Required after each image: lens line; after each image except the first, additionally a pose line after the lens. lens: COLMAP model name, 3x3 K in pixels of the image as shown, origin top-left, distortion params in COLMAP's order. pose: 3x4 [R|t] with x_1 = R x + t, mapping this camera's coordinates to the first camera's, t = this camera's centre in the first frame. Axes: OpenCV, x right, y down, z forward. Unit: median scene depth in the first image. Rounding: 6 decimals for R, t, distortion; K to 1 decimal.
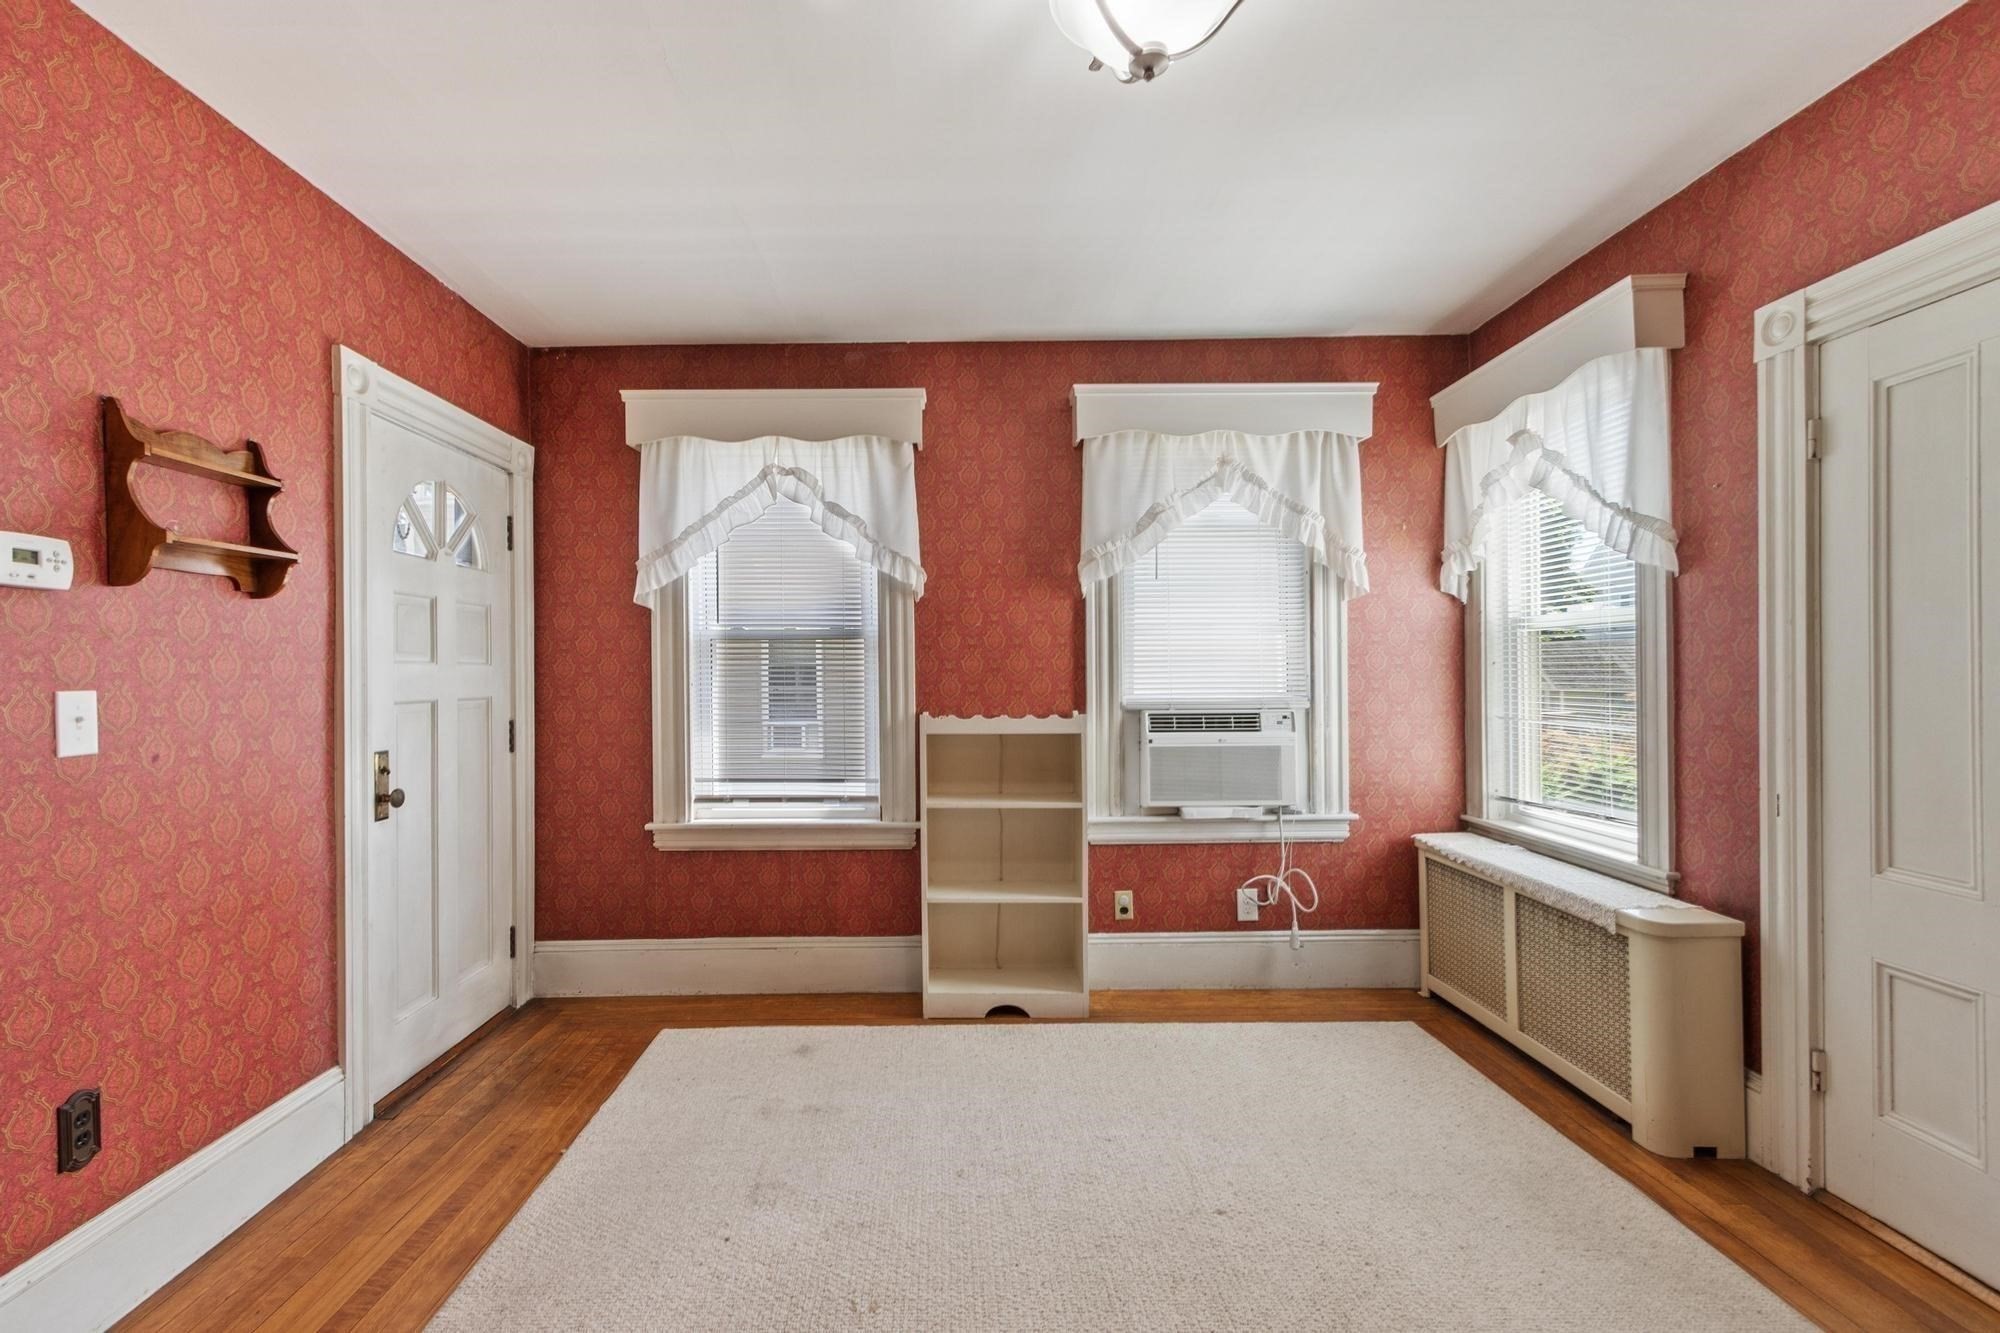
lens RADIAL K [[918.1, 0, 1000.5], [0, 918.1, 663.7], [0, 0, 1]] dist [0.005994, 0.000168]
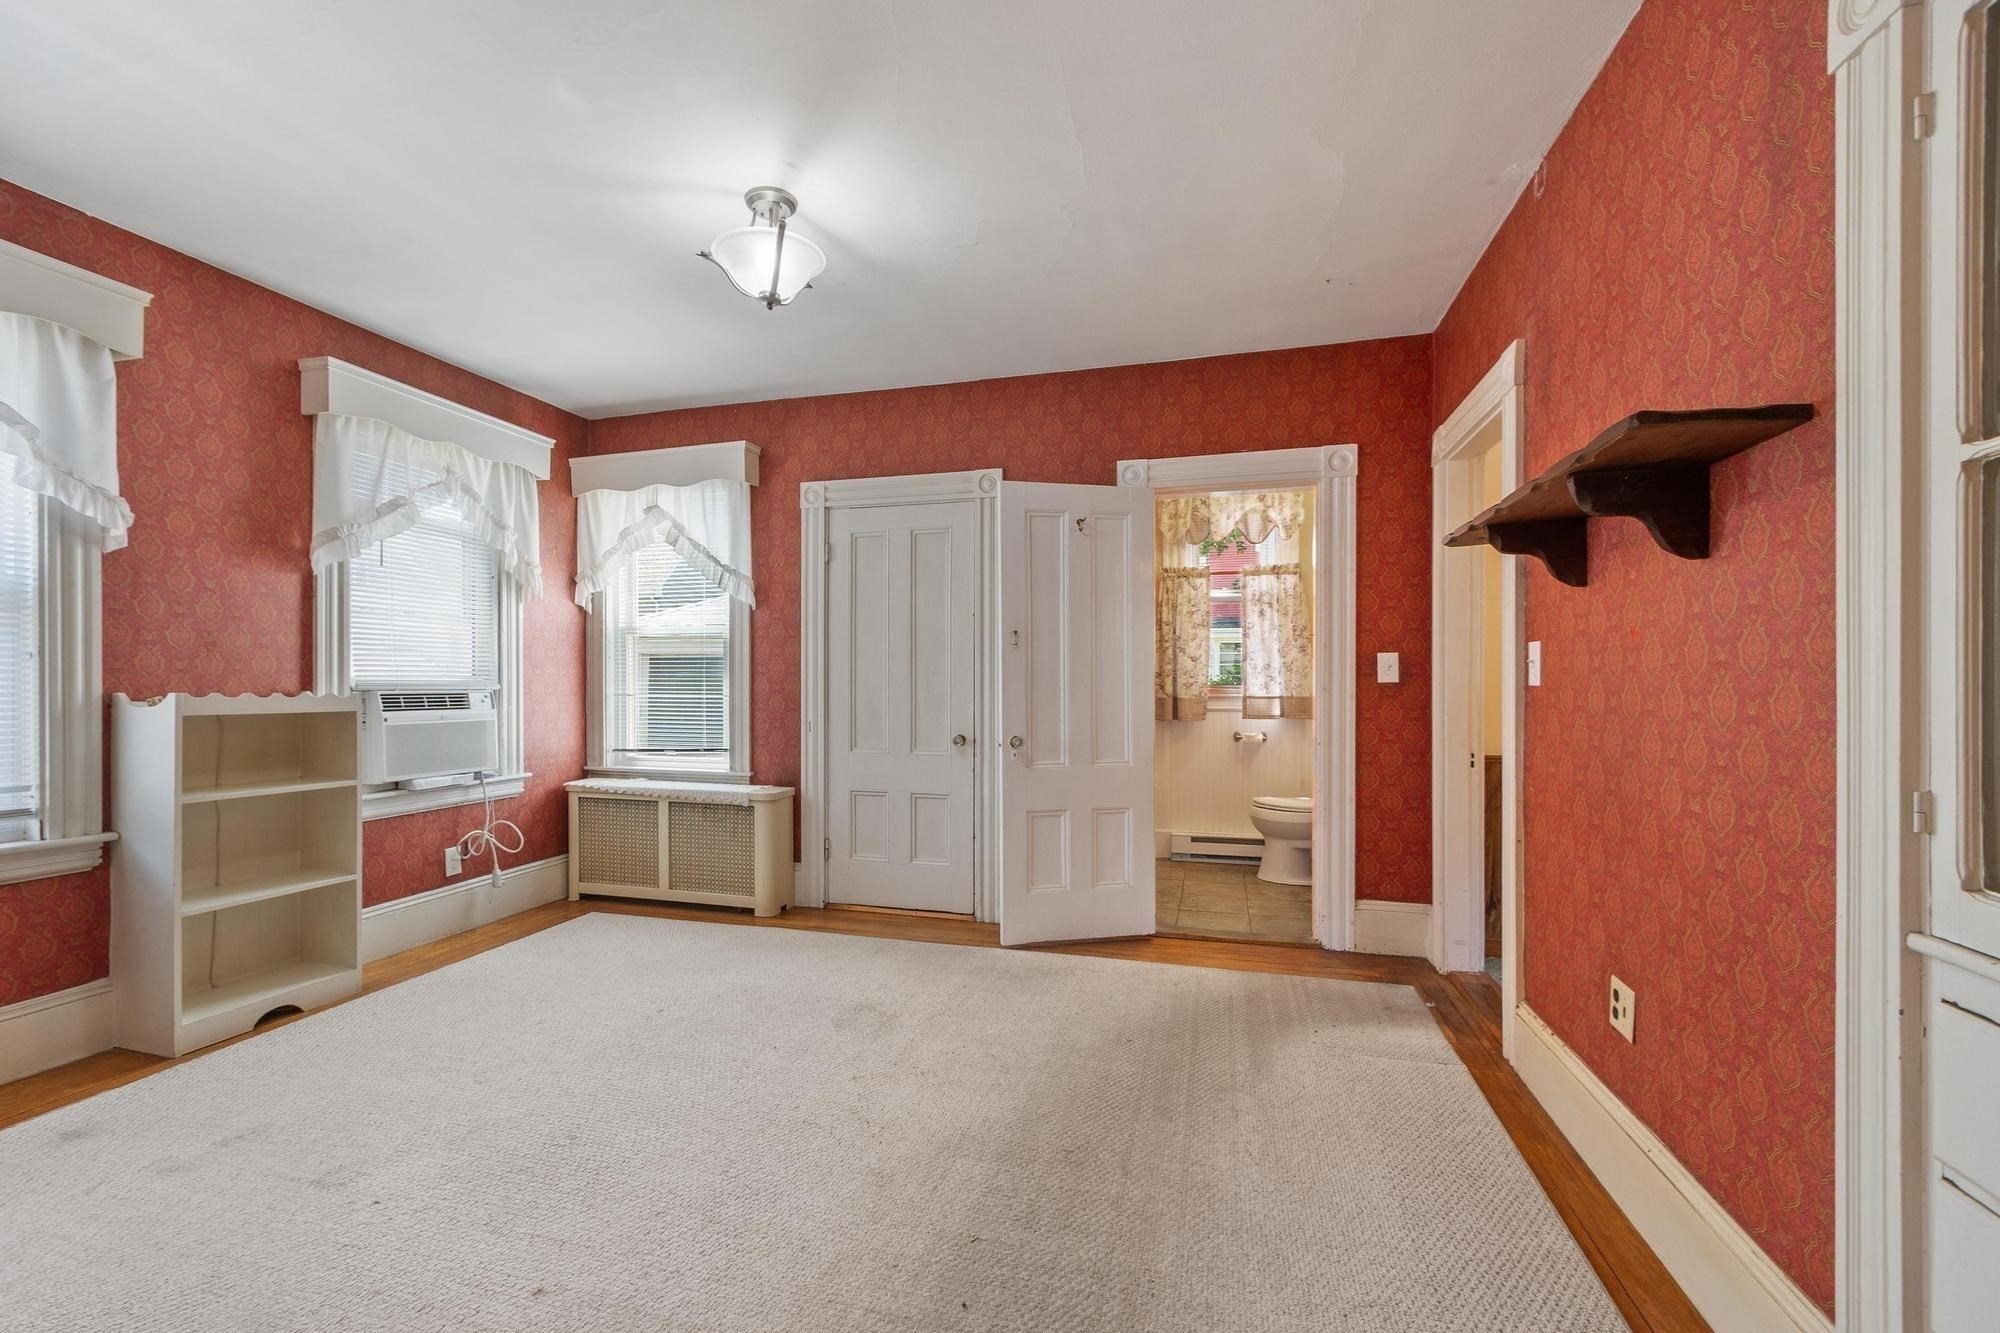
lens RADIAL K [[918.1, 0, 989.1], [0, 918.1, 673.4], [0, 0, 1]] dist [0.005994, 0.000168]
pose [[0.237853, 0.019591, 0.971104, -0.714720], [-0.007143, 0.999805, -0.018420, 0.047293], [-0.971275, -0.002555, 0.237947, 0.085040]]
